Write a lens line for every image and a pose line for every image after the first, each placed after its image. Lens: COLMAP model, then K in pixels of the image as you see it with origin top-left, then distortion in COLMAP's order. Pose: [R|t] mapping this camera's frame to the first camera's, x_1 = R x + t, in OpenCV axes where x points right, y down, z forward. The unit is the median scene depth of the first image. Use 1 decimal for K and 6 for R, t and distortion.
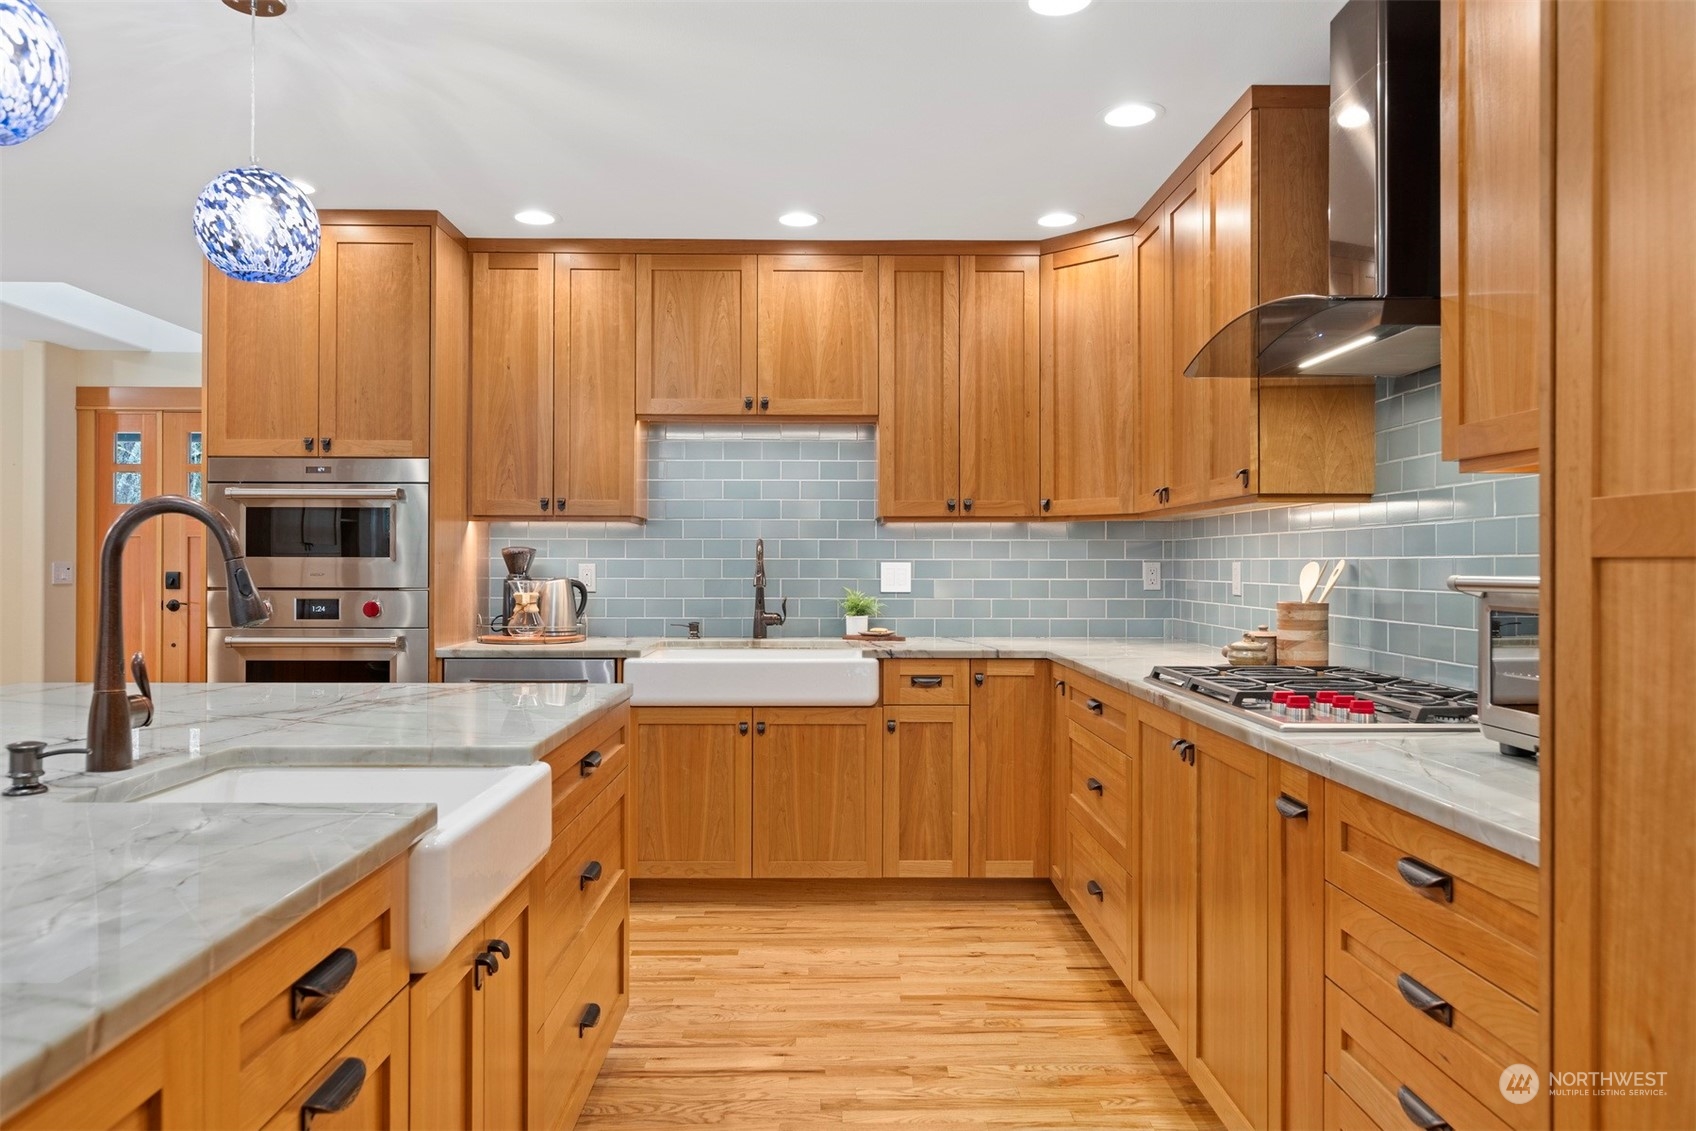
lens RADIAL K [[1179.9, 0, 848.0], [0, 1179.9, 565.5], [0, 0, 1]] dist [0.001930, 0.000521]
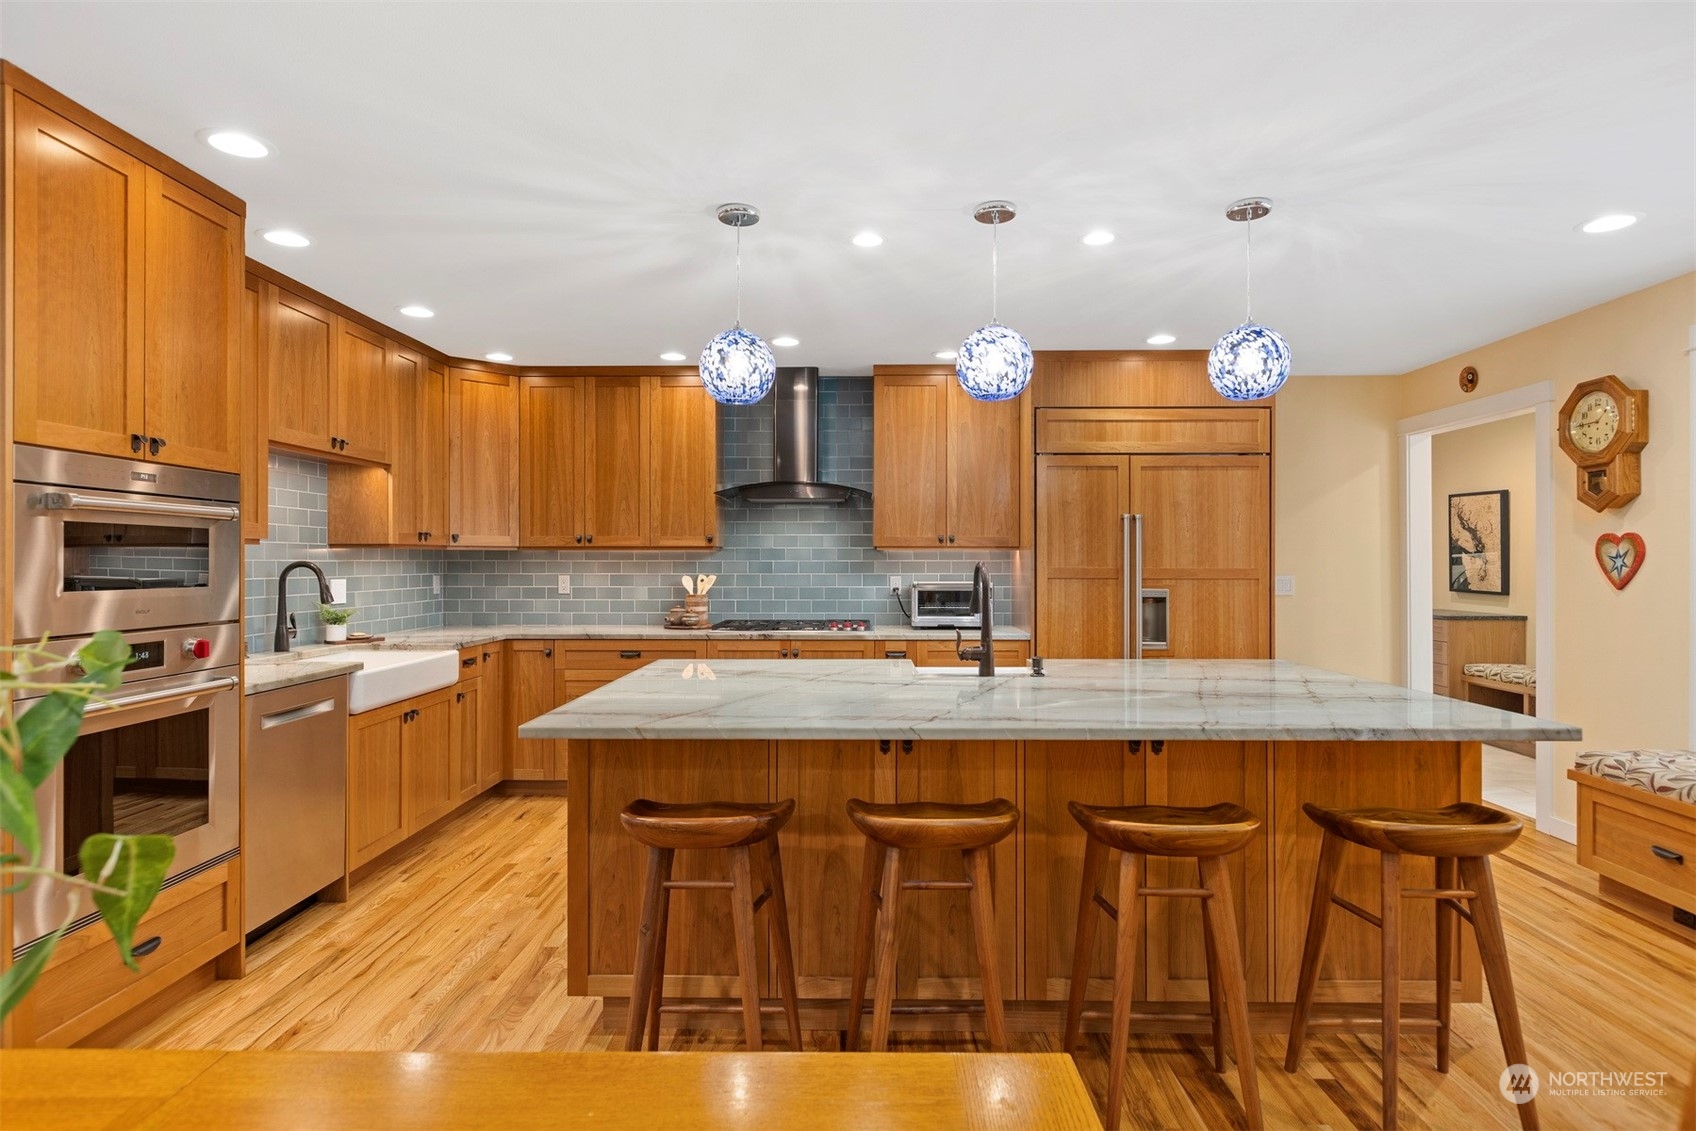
lens RADIAL K [[922.6, 0, 848.0], [0, 922.6, 565.5], [0, 0, 1]] dist [0.000516, 0.000159]
pose [[0.034751, -0.006413, 0.999375, -1.045597], [0.001214, 0.999979, 0.006375, -0.026087], [-0.999395, 0.000992, 0.034758, 0.511686]]
